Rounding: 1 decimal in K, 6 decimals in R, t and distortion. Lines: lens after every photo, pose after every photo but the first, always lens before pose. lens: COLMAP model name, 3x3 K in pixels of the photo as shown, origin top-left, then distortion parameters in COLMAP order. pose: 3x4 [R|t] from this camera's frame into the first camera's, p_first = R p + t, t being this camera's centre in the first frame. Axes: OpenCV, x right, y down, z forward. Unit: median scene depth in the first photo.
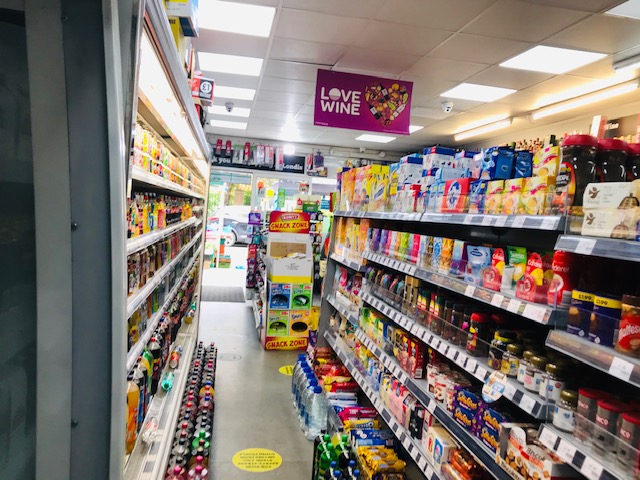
lens RADIAL K [[532.1, 0, 322.3], [0, 532.1, 238.3], [0, 0, 1]] dist [0.038406, -0.027870]
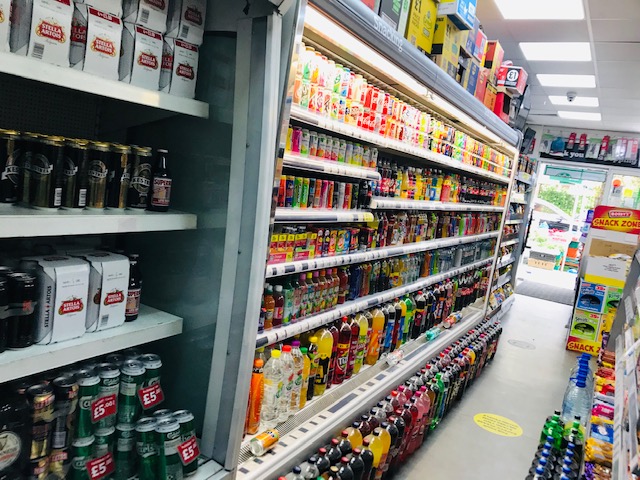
lens RADIAL K [[532.1, 0, 315.9], [0, 532.1, 241.0], [0, 0, 1]] dist [0.038406, -0.027870]
pose [[0.774154, 0.123595, -0.620813, 0.115125], [-0.119840, 0.991633, 0.047979, 0.023995], [0.621549, 0.037255, 0.782489, -0.036729]]
